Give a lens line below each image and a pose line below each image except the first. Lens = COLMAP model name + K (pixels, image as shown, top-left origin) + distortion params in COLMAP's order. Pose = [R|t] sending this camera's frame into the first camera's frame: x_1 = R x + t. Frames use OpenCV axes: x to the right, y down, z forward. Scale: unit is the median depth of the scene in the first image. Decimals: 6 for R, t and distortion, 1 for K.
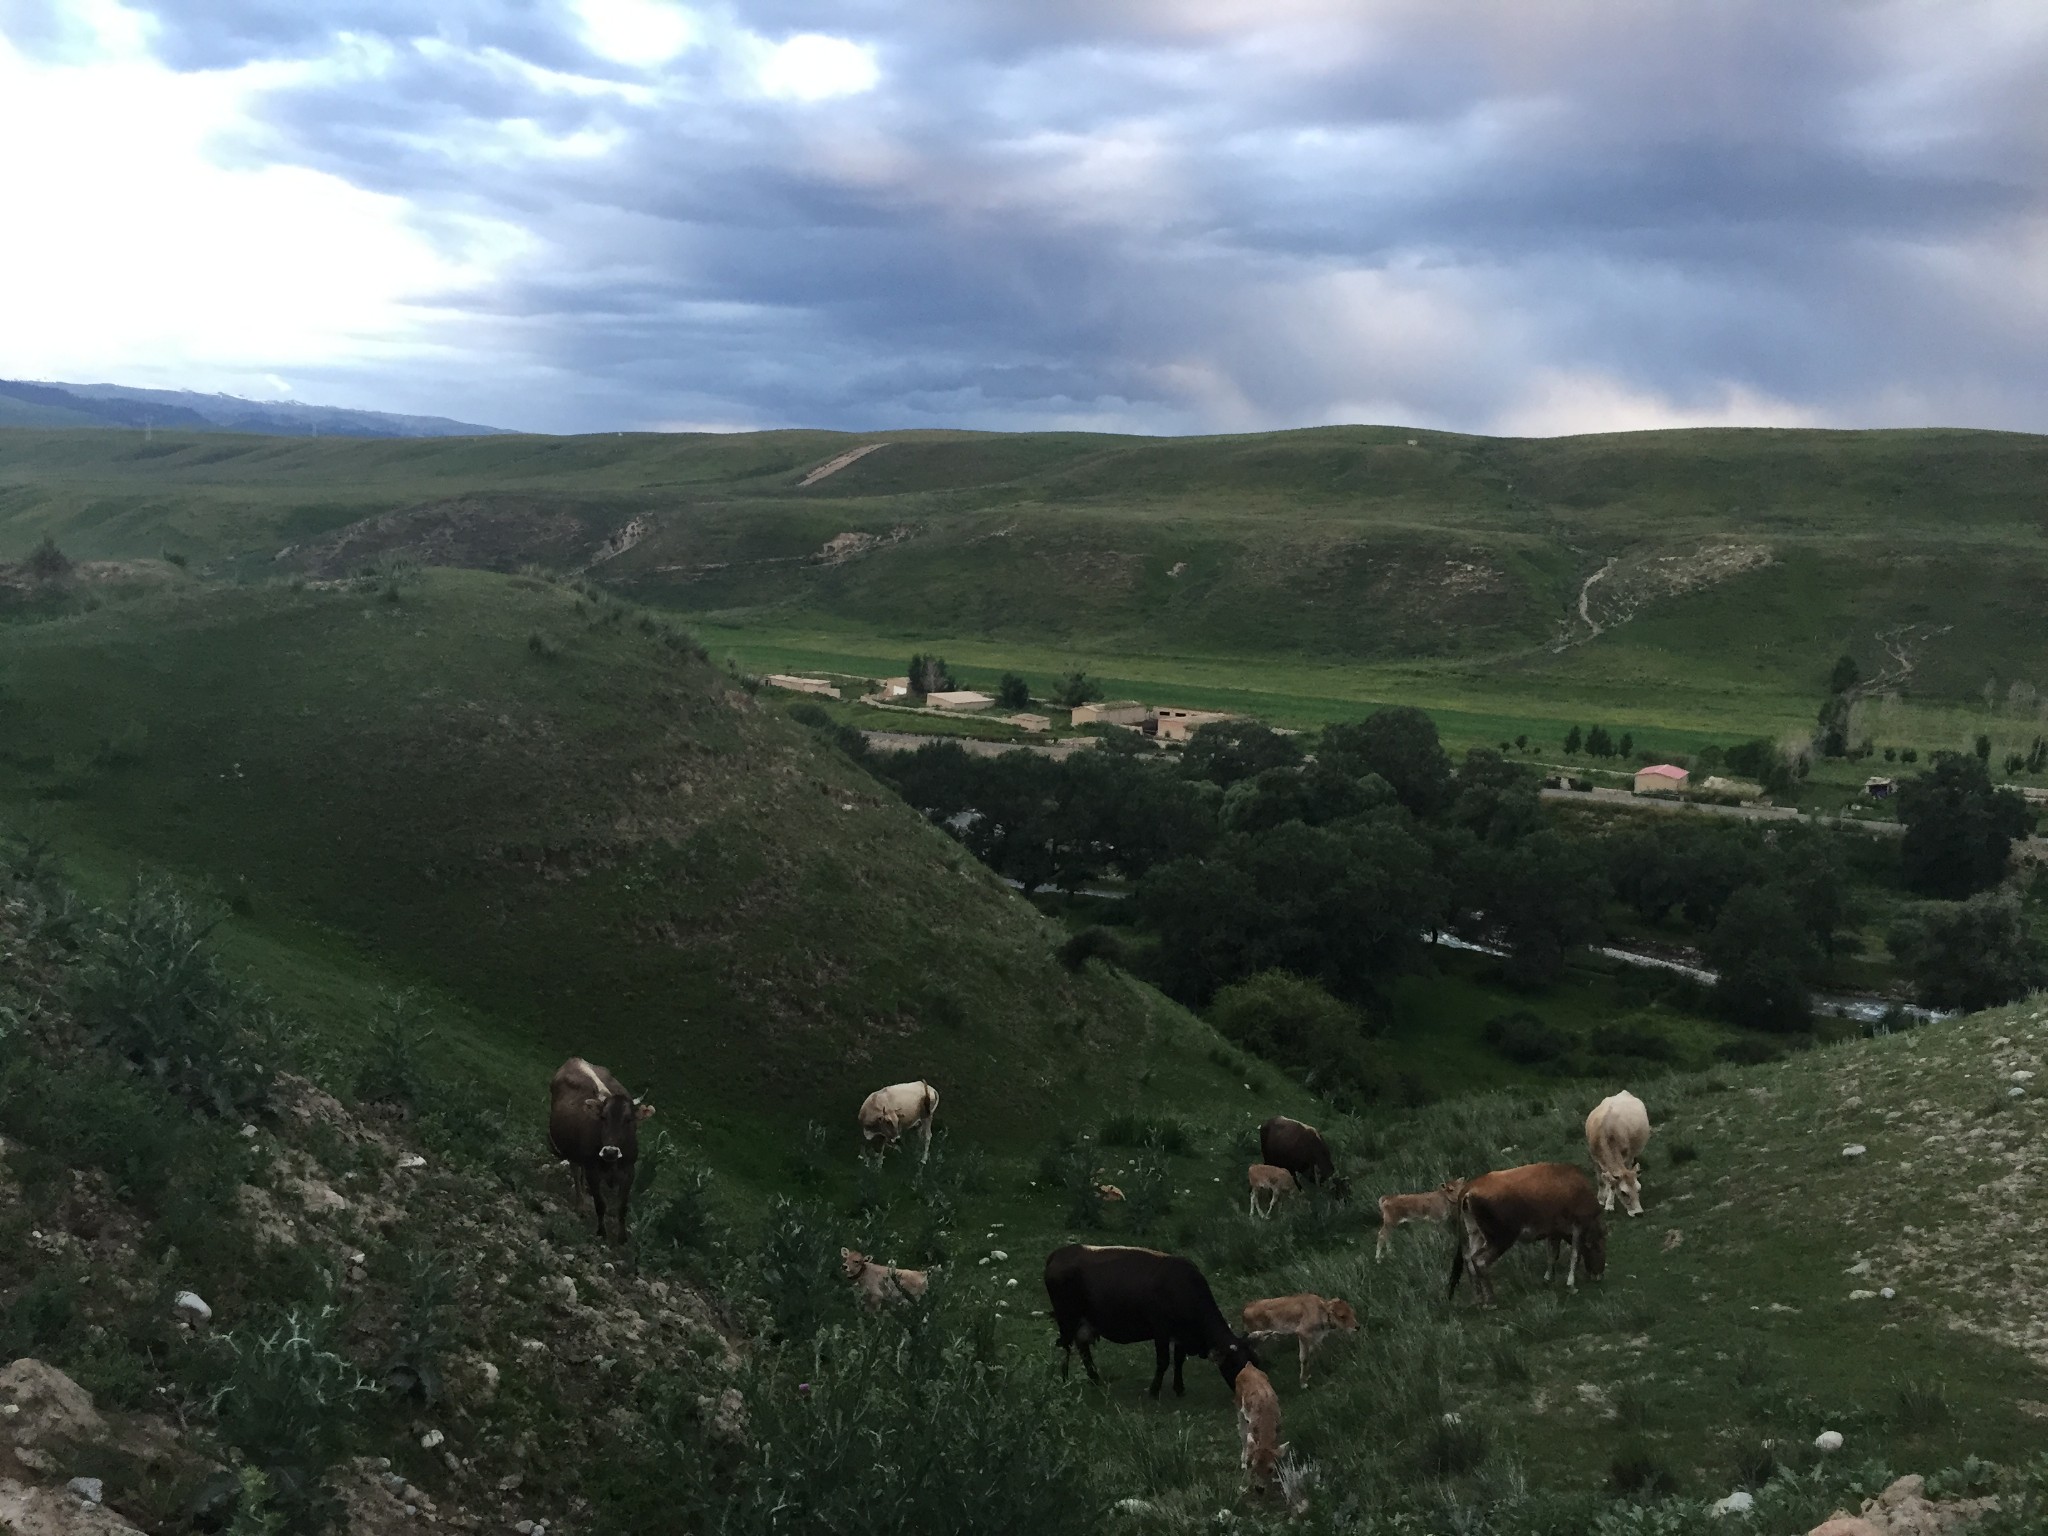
lens RADIAL K [[1754.0, 0, 1011.0], [0, 1754.0, 737.0], [0, 0, 1]] dist [0.091226, -0.128614]
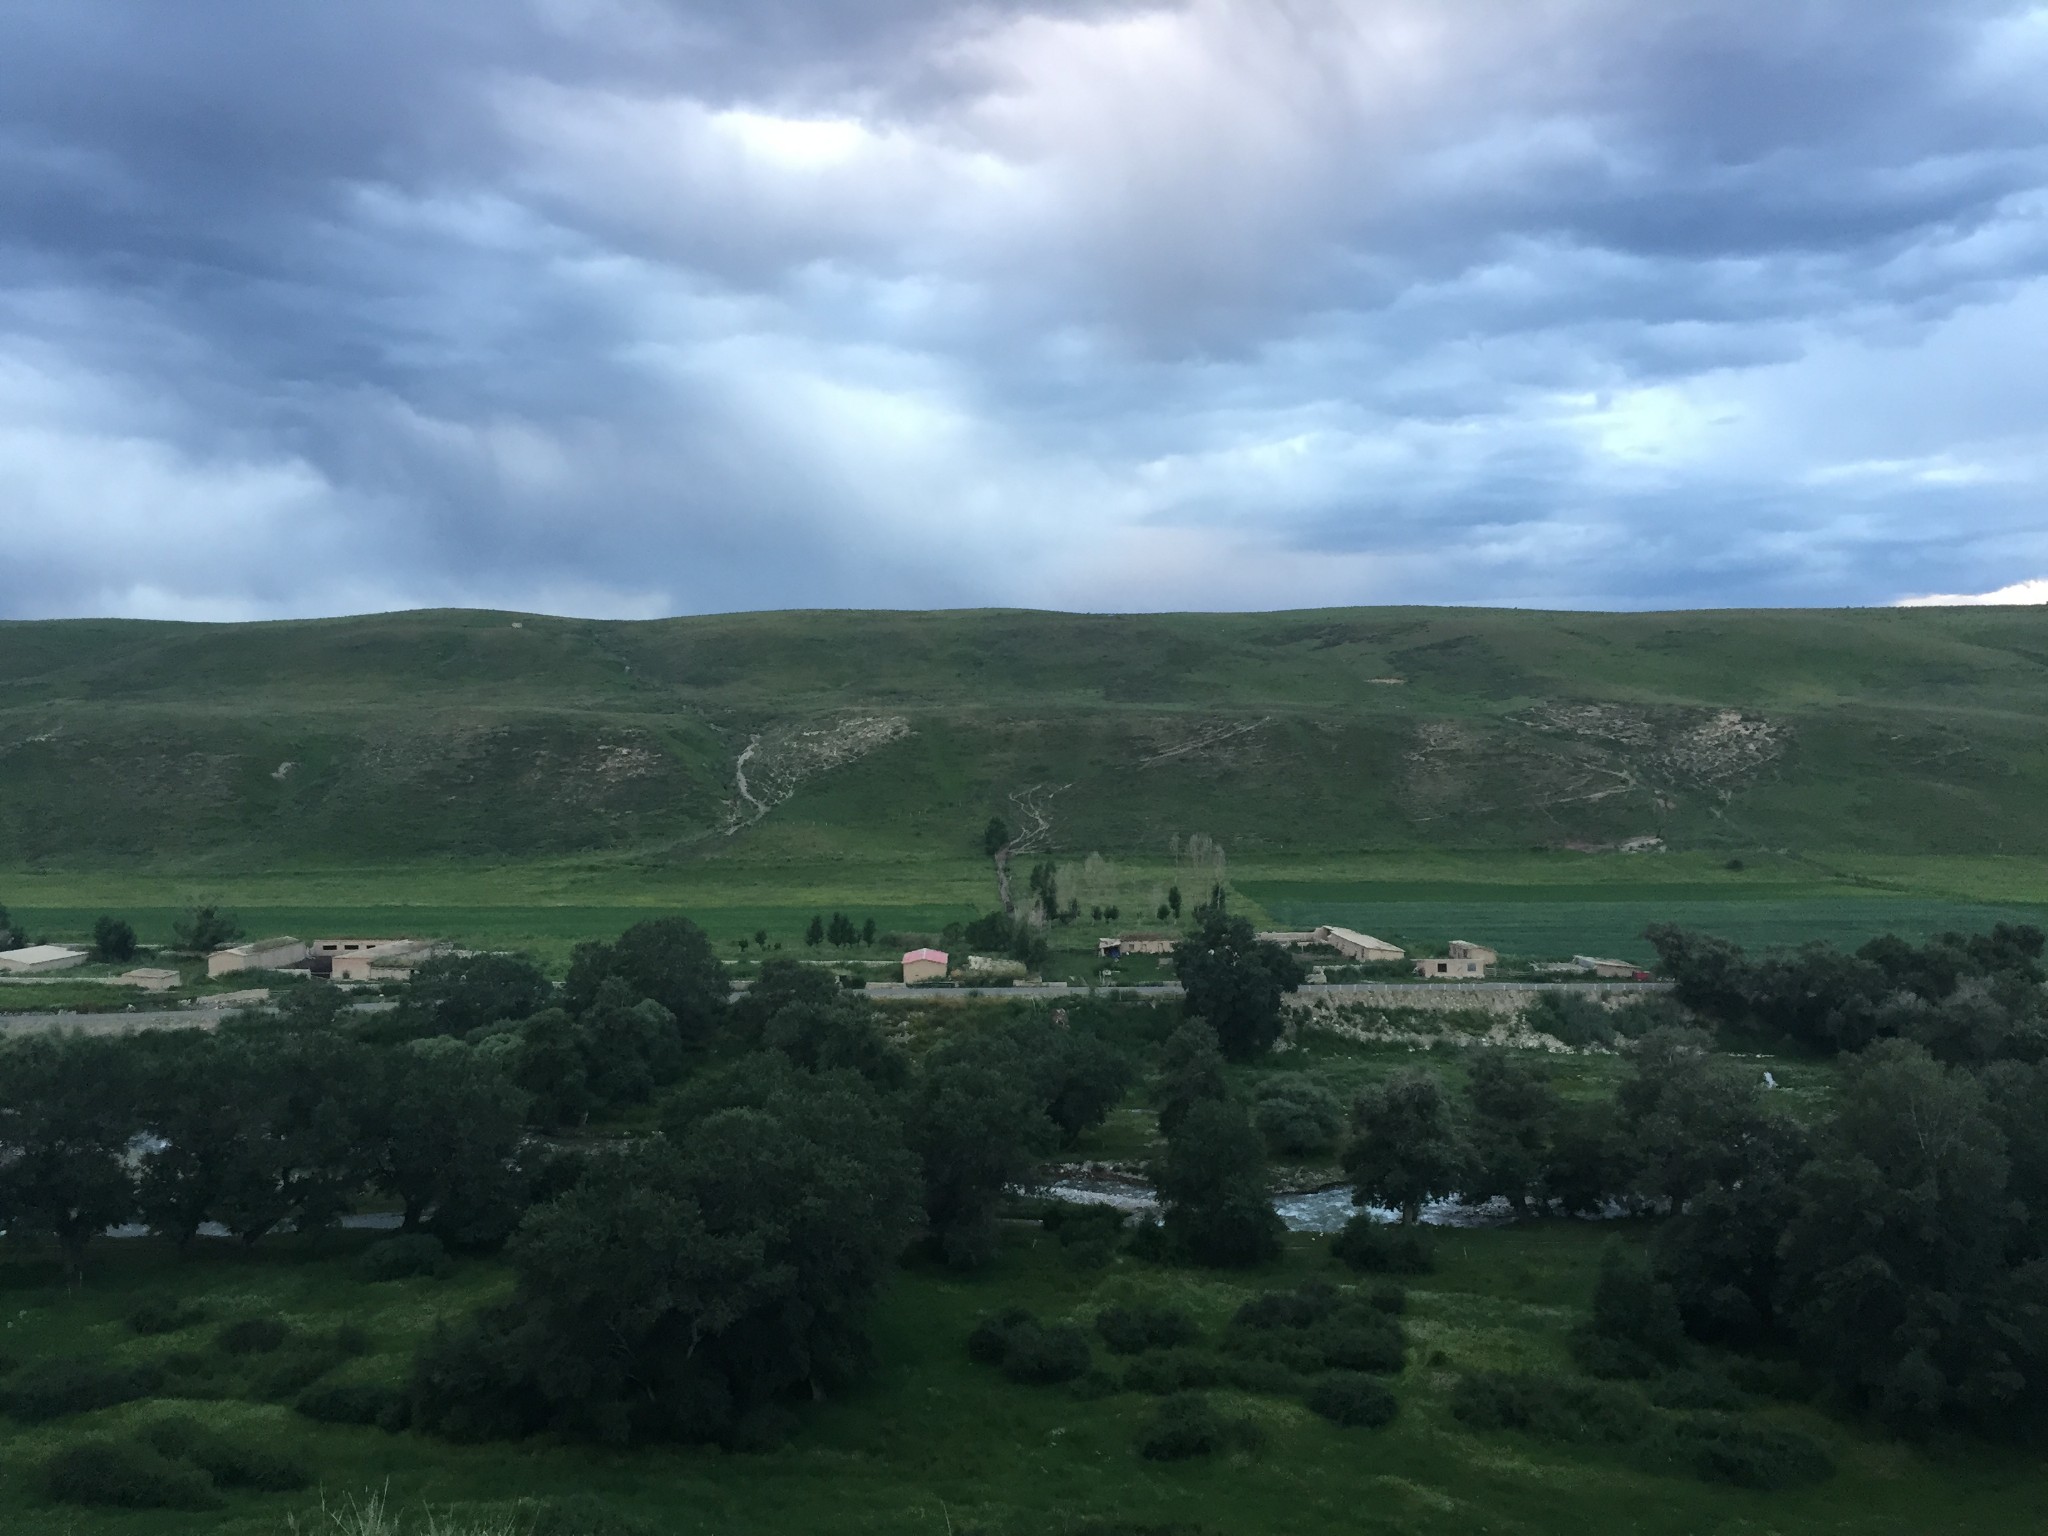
lens RADIAL K [[1754.0, 0, 1007.8], [0, 1754.0, 735.6], [0, 0, 1]] dist [0.091226, -0.128614]
pose [[0.871212, -0.046901, 0.488662, -0.049775], [0.097650, 0.992090, -0.078875, -0.021152], [-0.481097, 0.116434, 0.868901, 0.170499]]
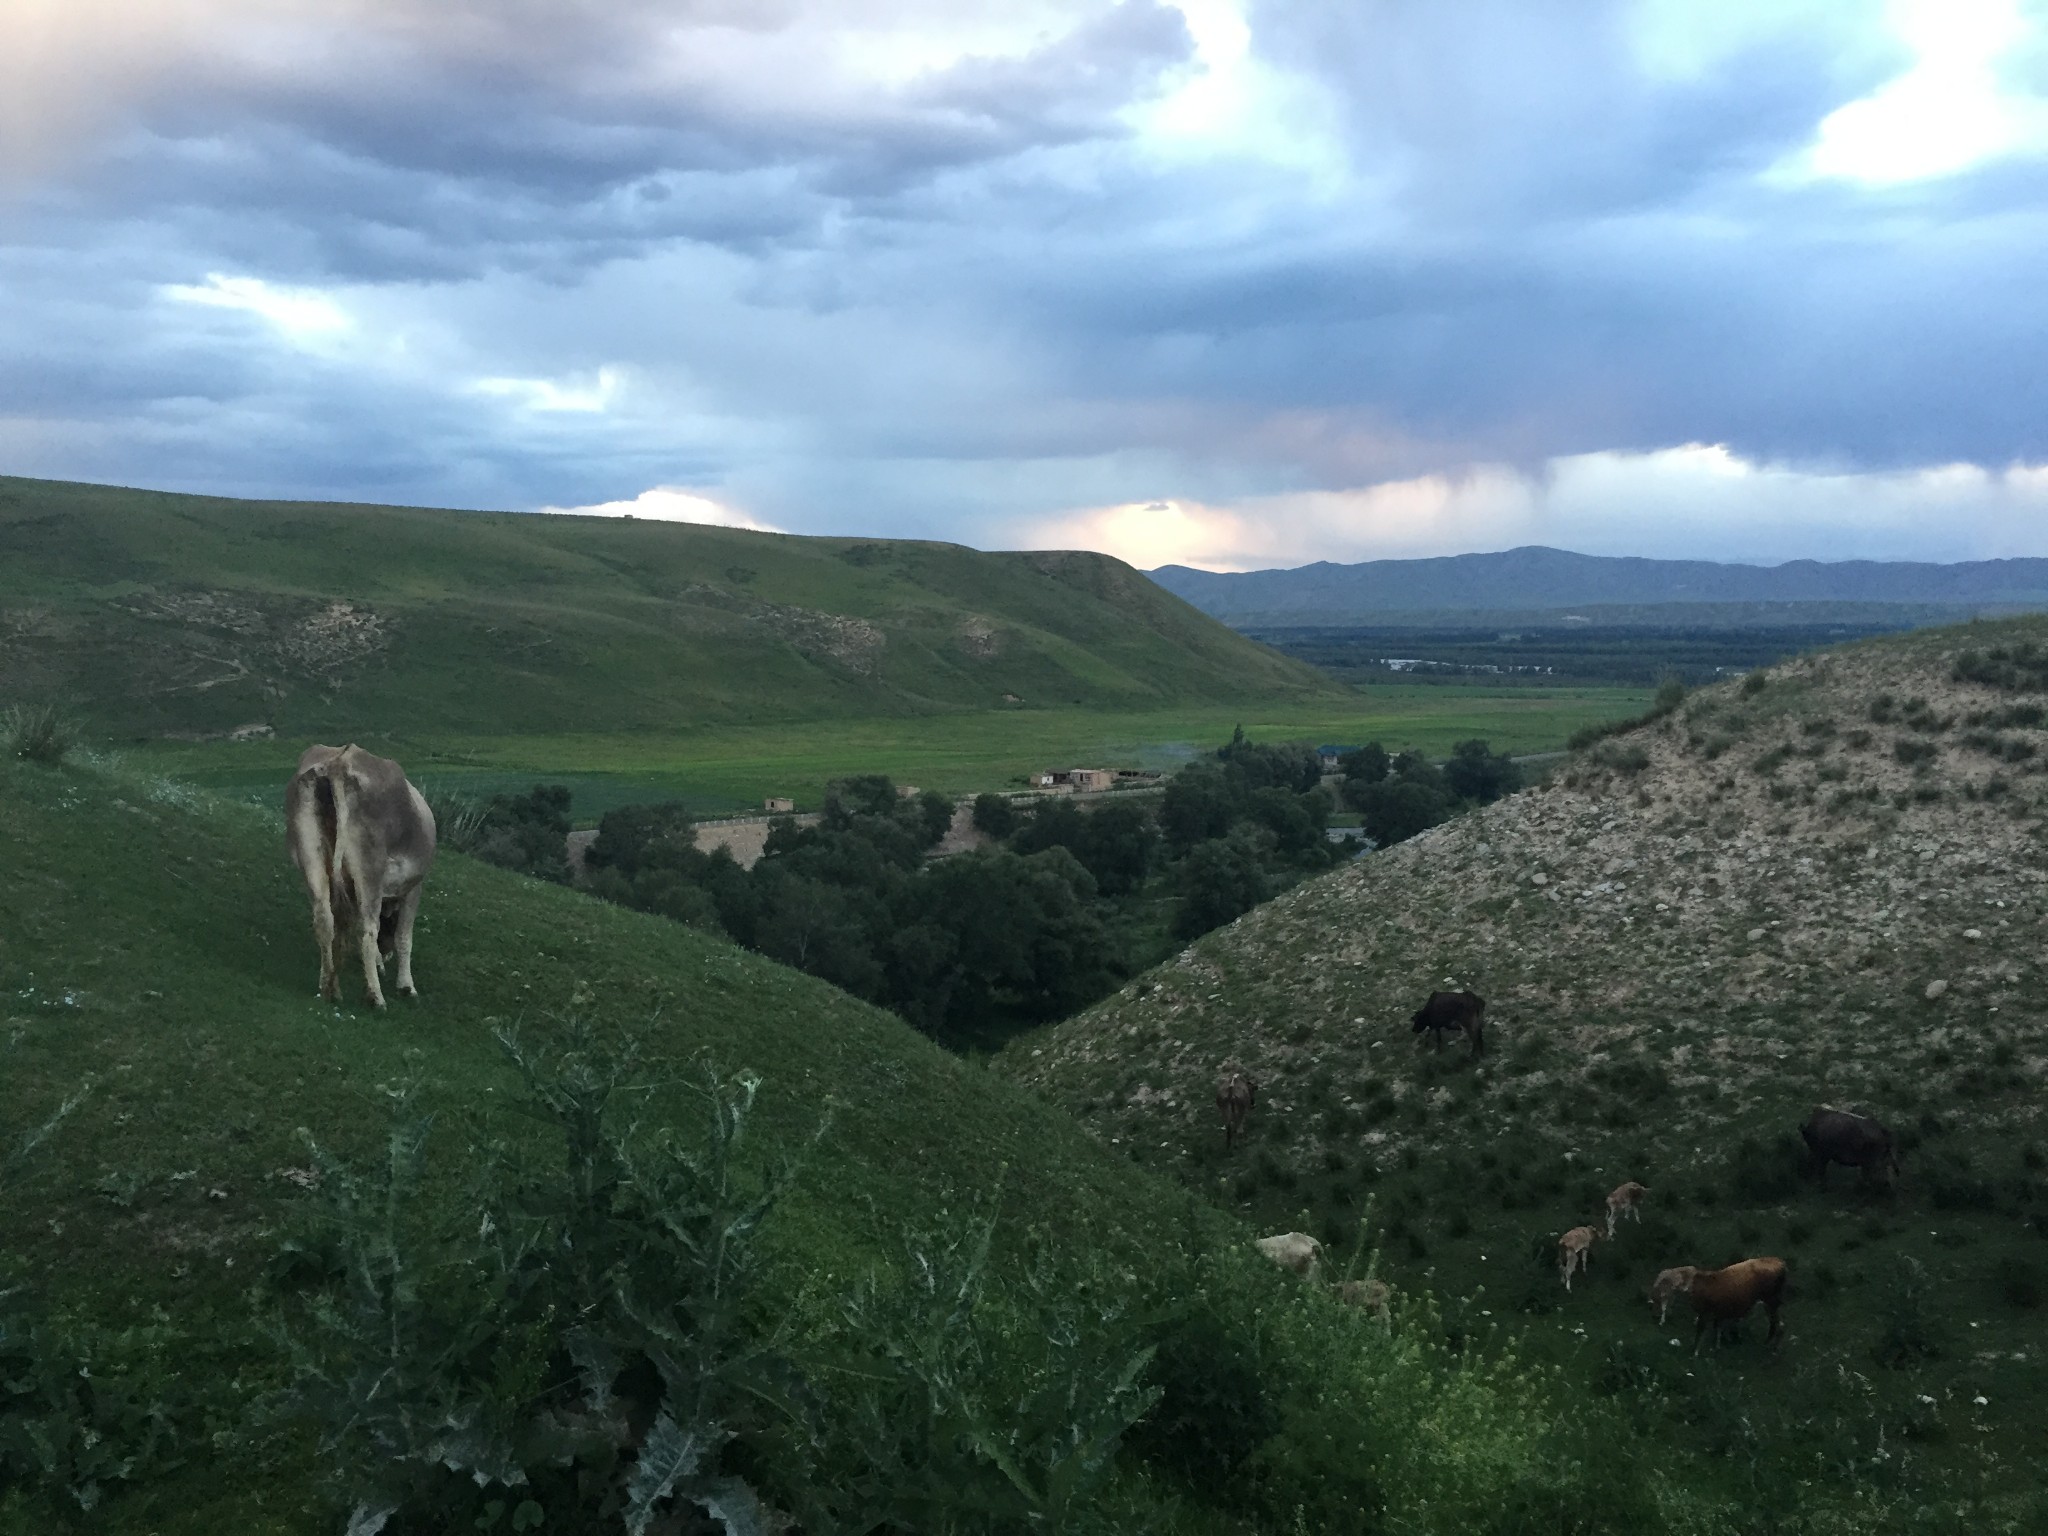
lens RADIAL K [[1754.0, 0, 1007.0], [0, 1754.0, 749.8], [0, 0, 1]] dist [0.091226, -0.128614]
pose [[0.322660, -0.102010, 0.941002, -0.081699], [0.111442, 0.991355, 0.069256, -0.011499], [-0.939932, 0.082521, 0.331238, 0.102049]]
